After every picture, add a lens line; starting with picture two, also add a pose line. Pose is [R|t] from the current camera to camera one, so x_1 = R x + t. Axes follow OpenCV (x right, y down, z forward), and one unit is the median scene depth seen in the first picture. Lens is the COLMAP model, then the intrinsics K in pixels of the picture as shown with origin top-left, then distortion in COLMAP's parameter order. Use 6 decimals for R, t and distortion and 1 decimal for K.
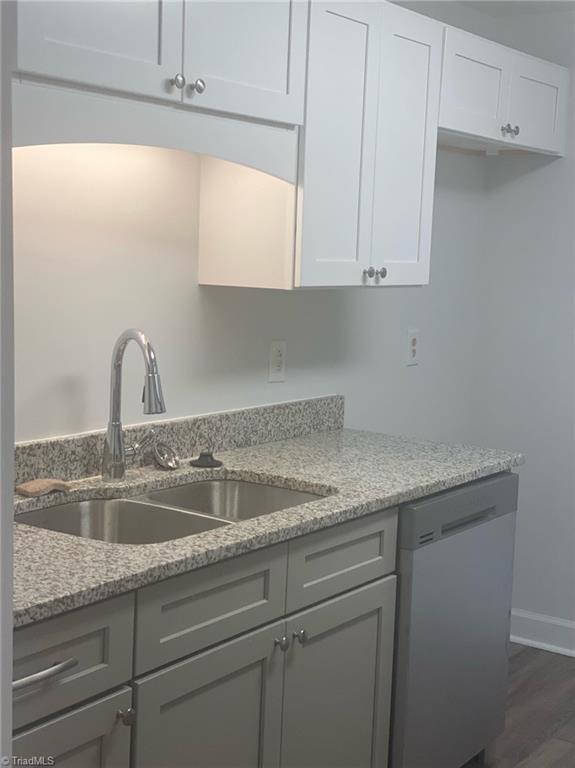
lens RADIAL K [[1147.0, 0, 287.5], [0, 1147.0, 384.0], [0, 0, 1]] dist [0.168036, -0.634098]
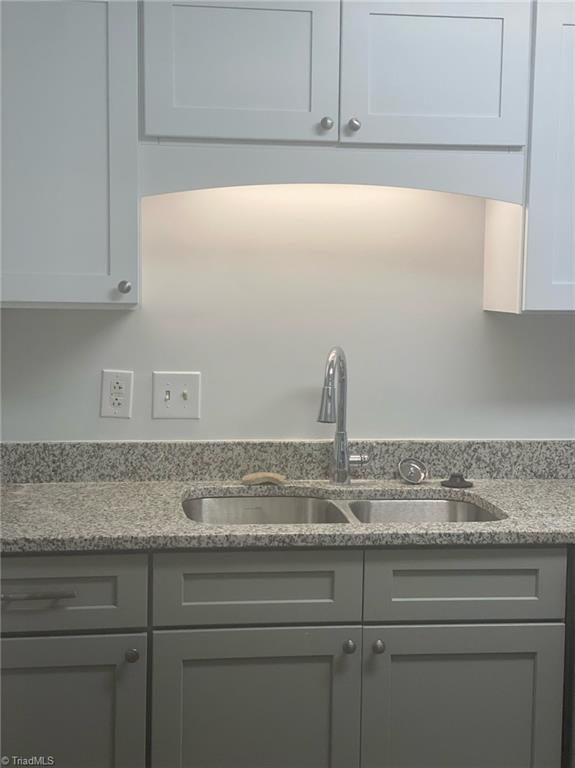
lens RADIAL K [[1147.0, 0, 287.5], [0, 1147.0, 384.0], [0, 0, 1]] dist [0.168036, -0.634098]
pose [[0.673743, 0.043380, -0.737691, 0.649040], [-0.076720, 0.996987, -0.011442, 0.004068], [0.734972, 0.064304, 0.675042, 0.215666]]
